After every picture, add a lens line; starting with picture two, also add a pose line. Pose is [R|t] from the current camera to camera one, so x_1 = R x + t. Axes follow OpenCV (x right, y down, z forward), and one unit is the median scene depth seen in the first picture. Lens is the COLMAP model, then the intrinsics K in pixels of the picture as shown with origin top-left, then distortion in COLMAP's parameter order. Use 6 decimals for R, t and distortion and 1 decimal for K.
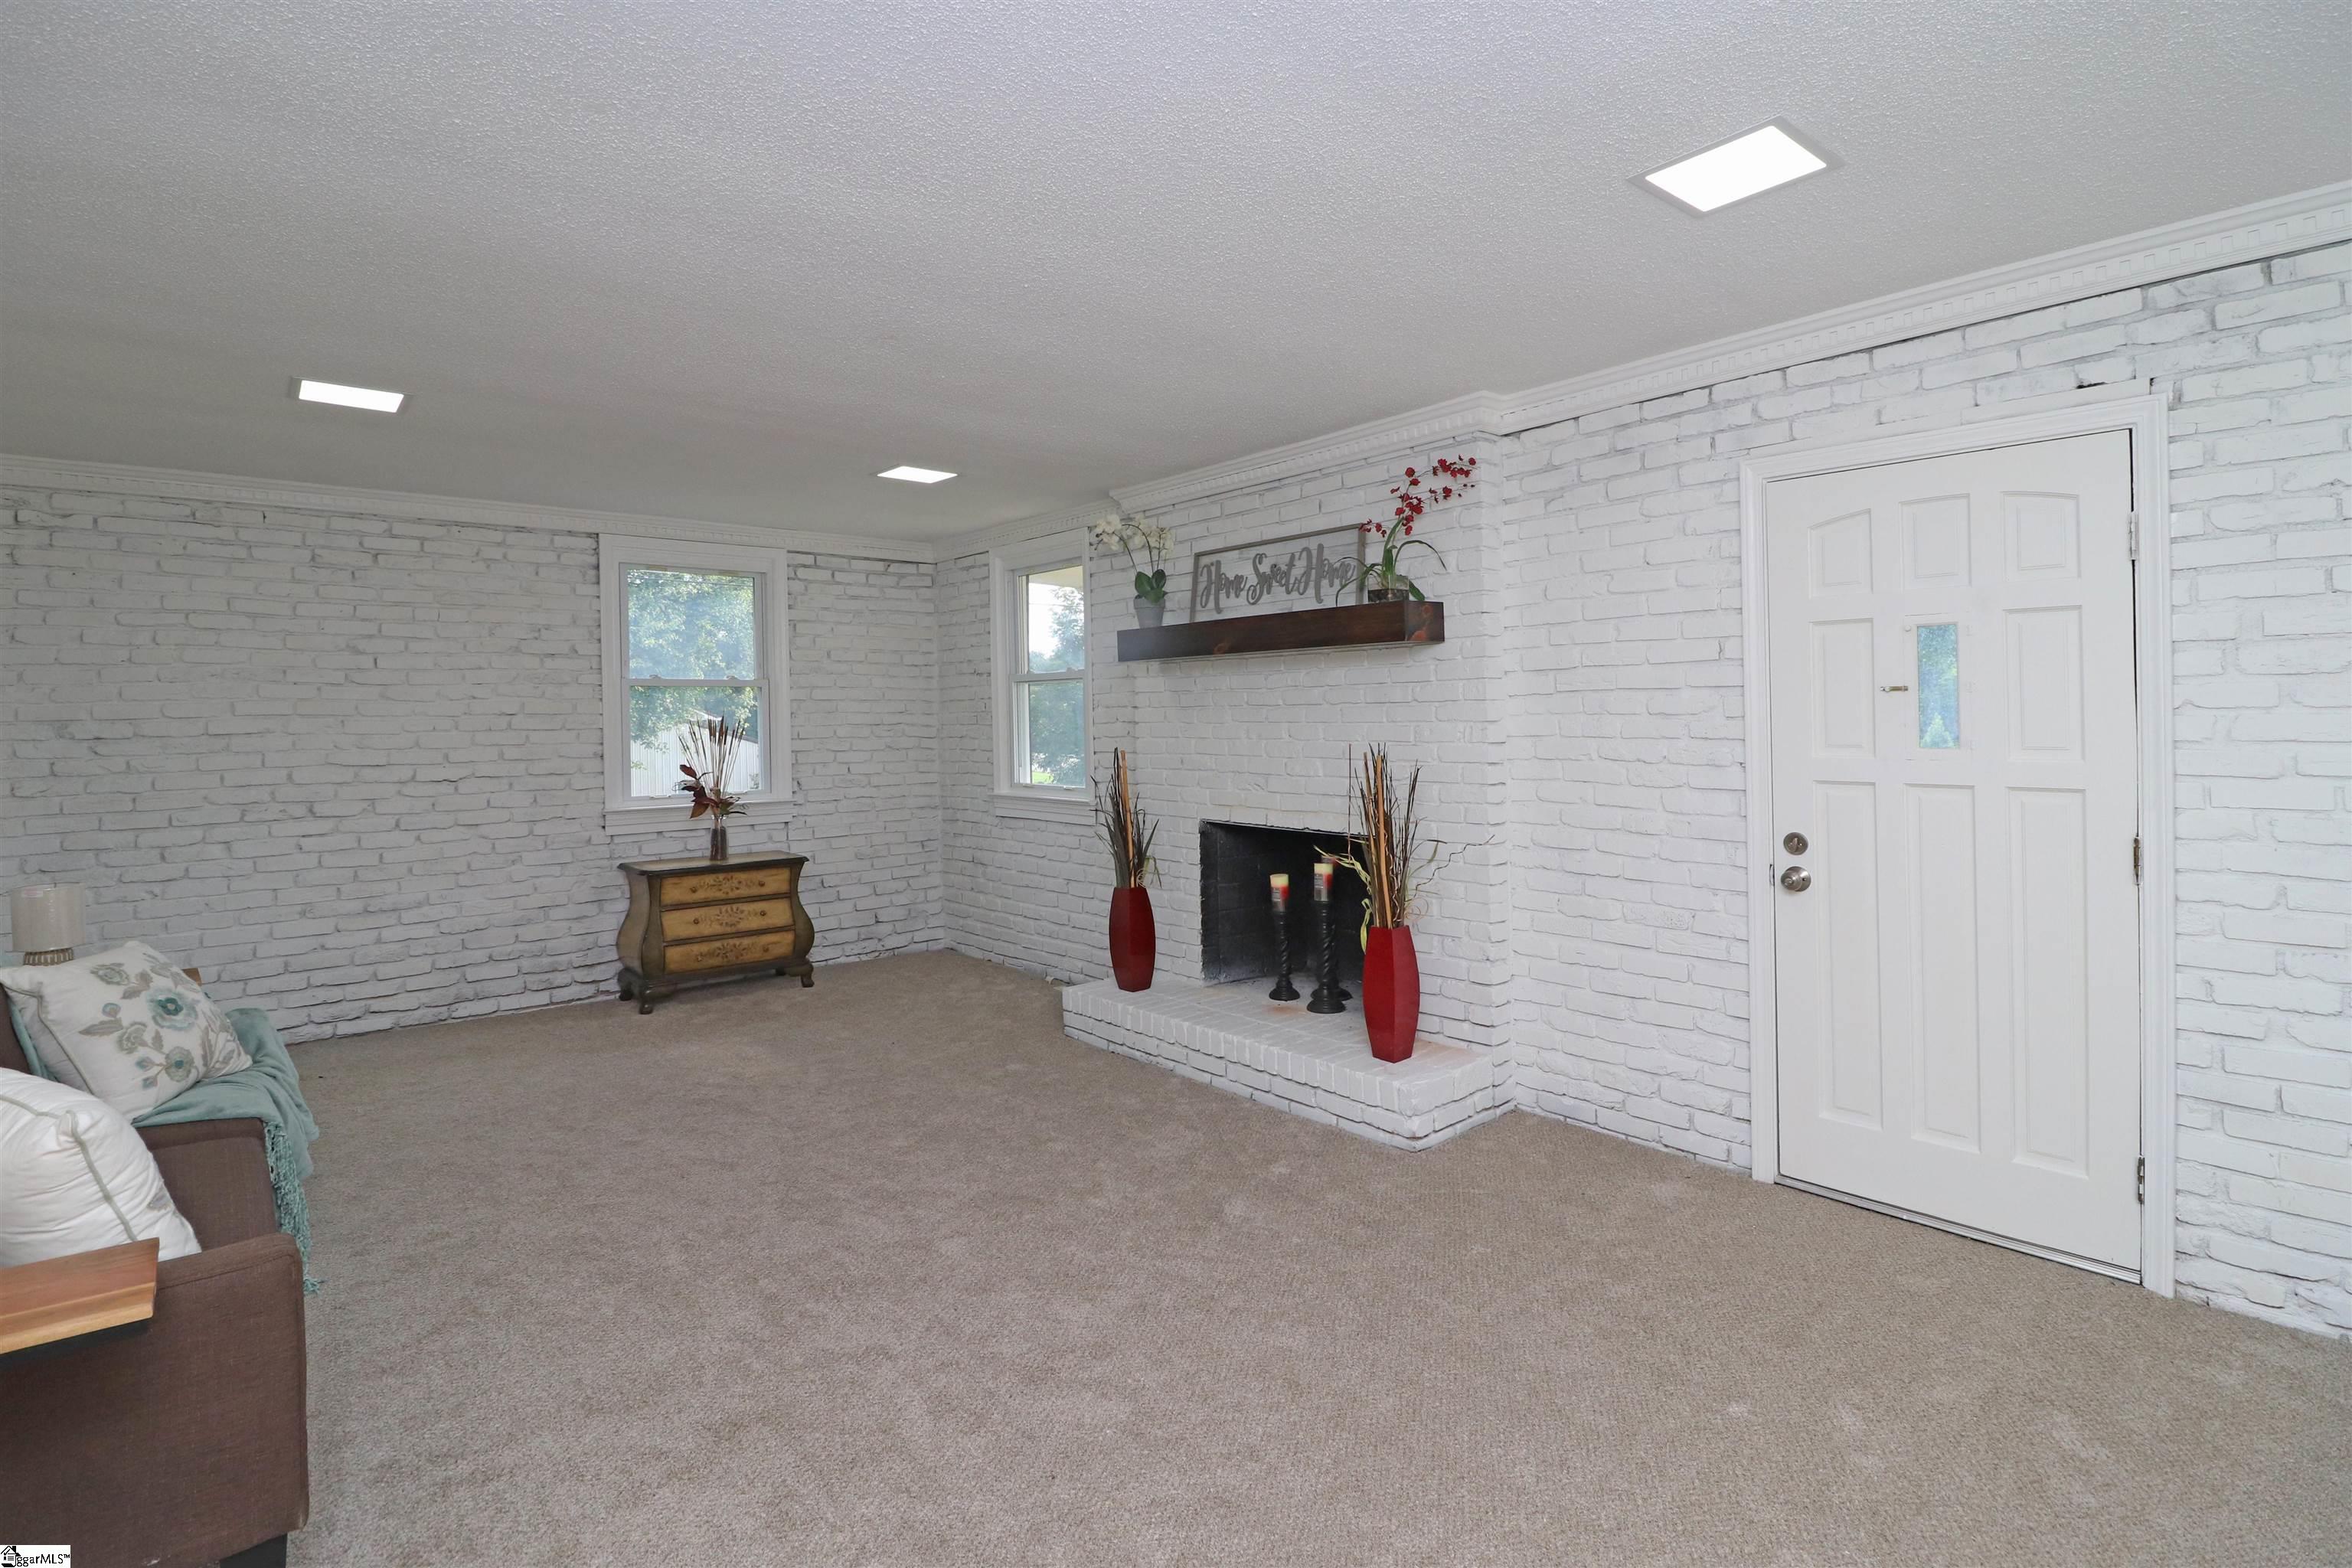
lens RADIAL K [[1128.4, 0, 1184.8], [0, 1128.4, 719.2], [0, 0, 1]] dist [-0.000809, -0.016190]
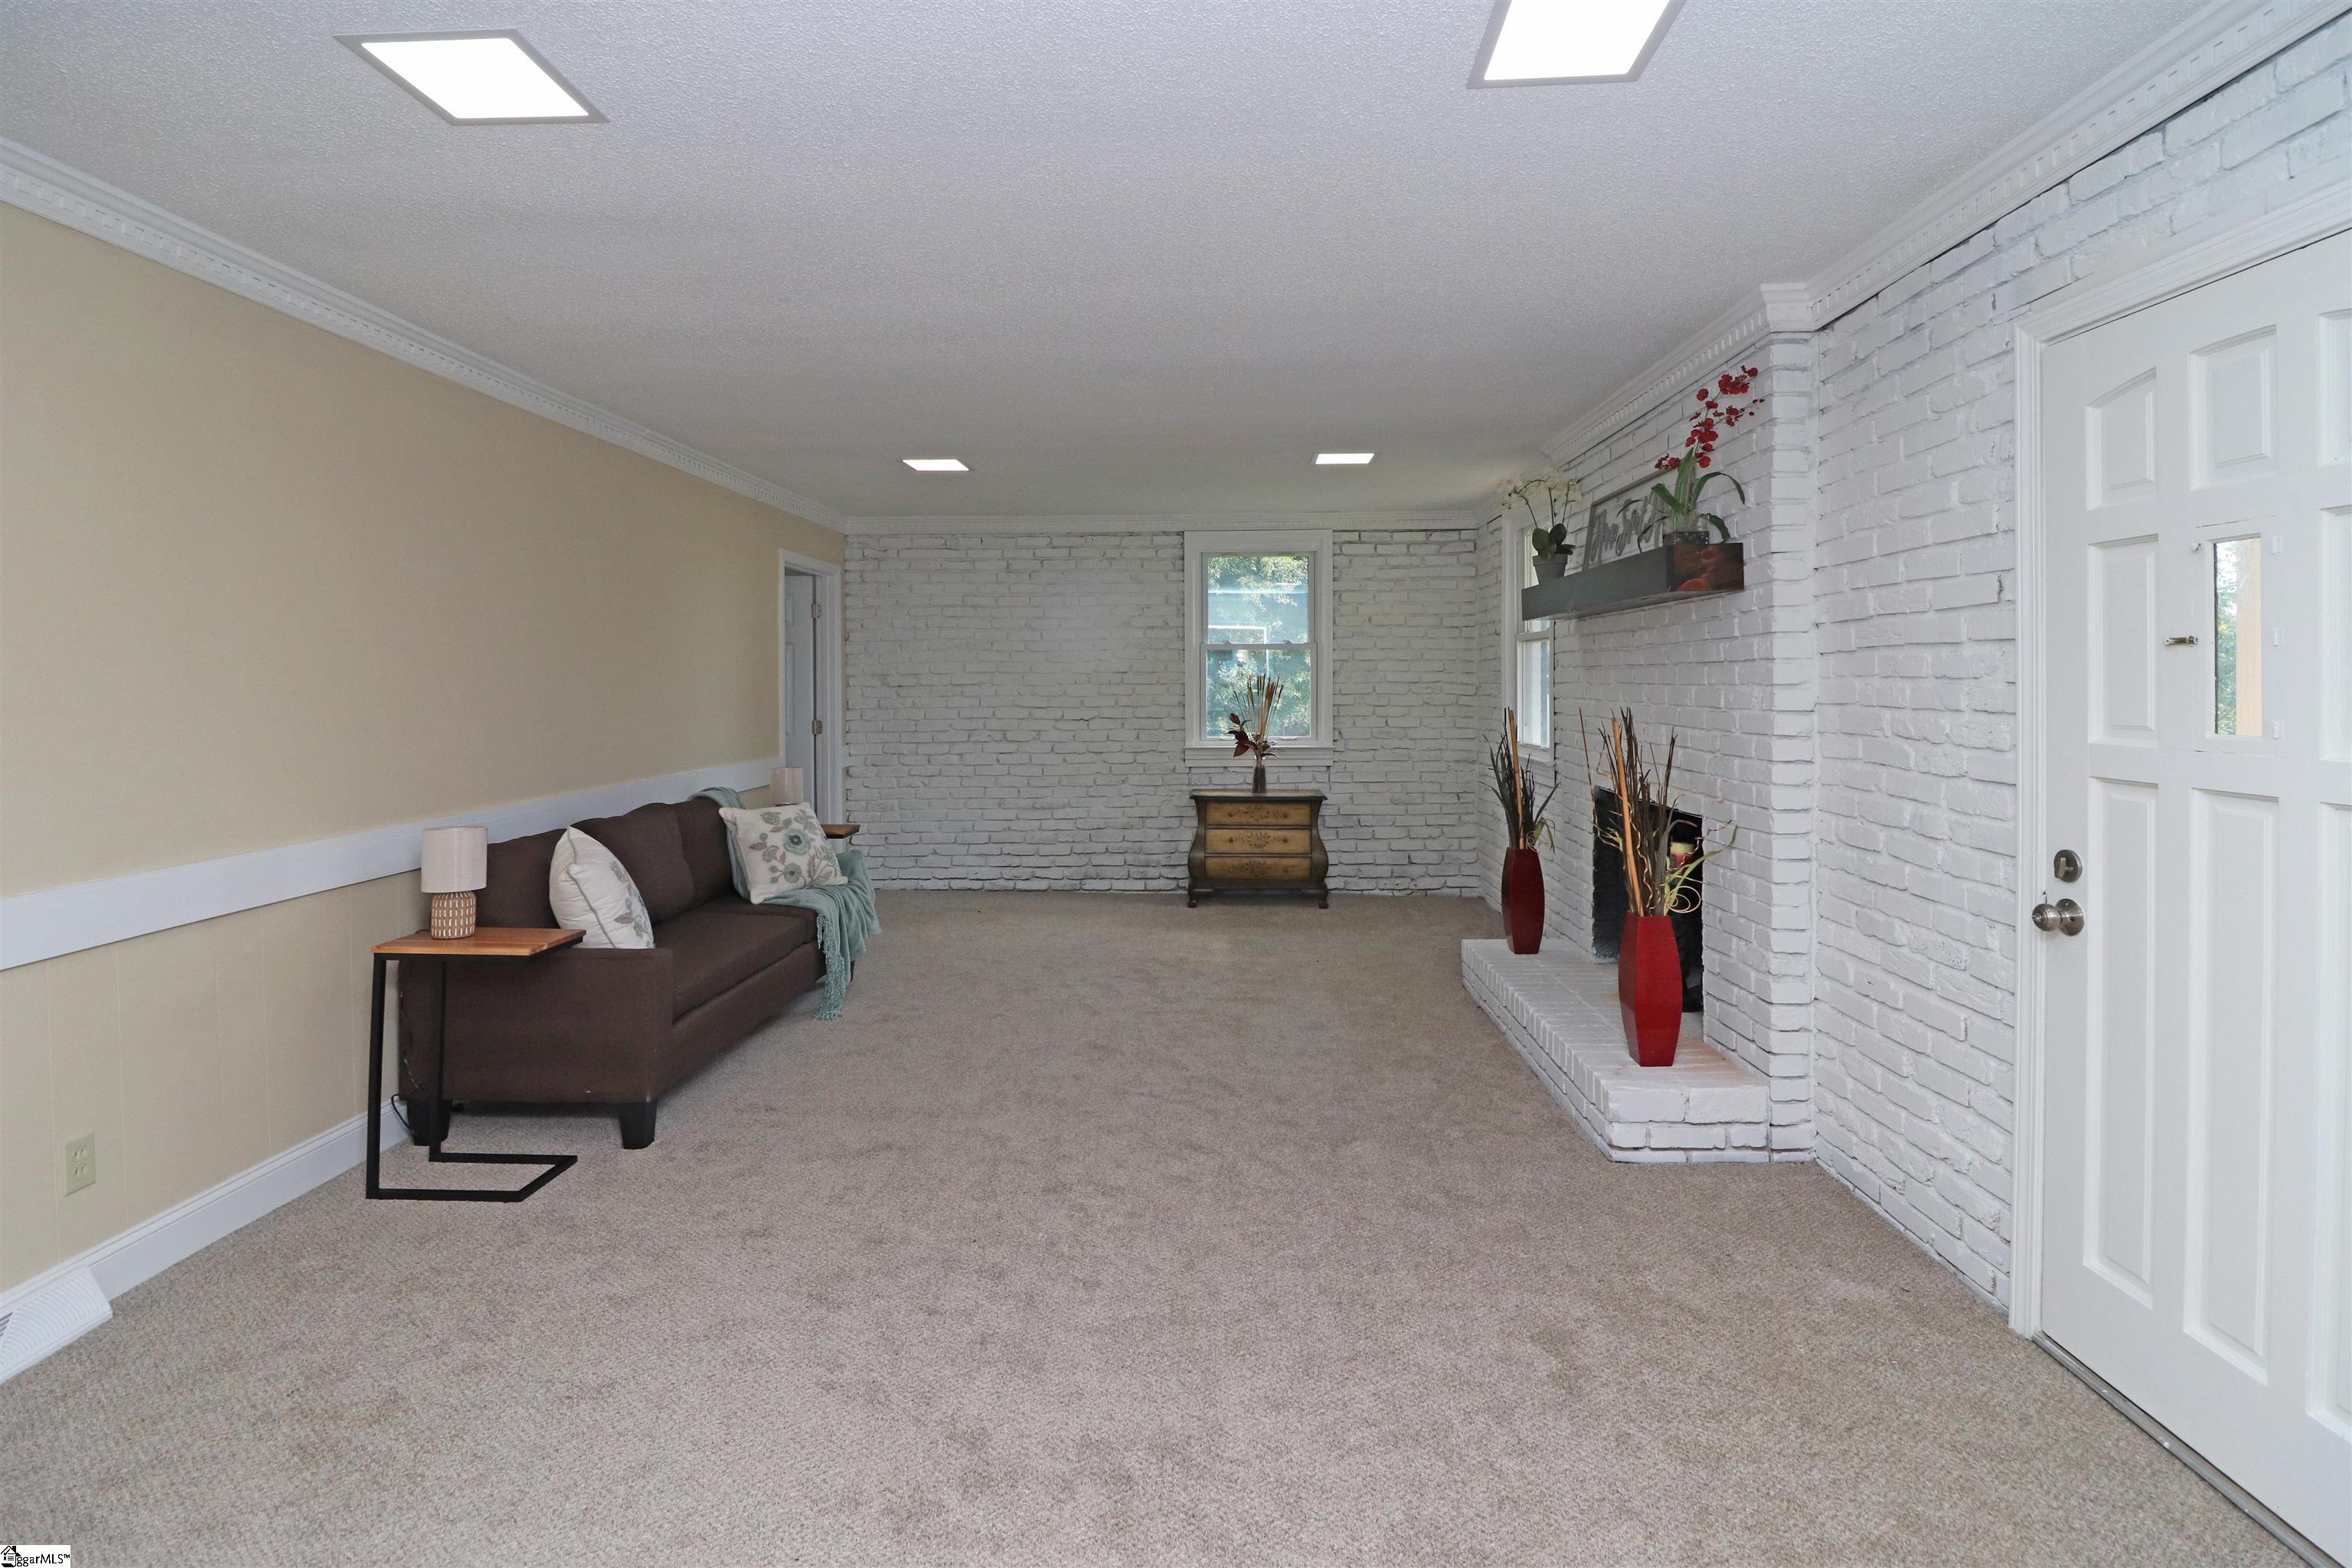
lens RADIAL K [[1107.6, 0, 1177.0], [0, 1107.6, 697.8], [0, 0, 1]] dist [-0.000494, -0.013167]
pose [[0.725814, 0.019161, -0.687624, 0.388359], [-0.006163, 0.999753, 0.021354, -0.002585], [0.687864, -0.011261, 0.725752, 0.086054]]
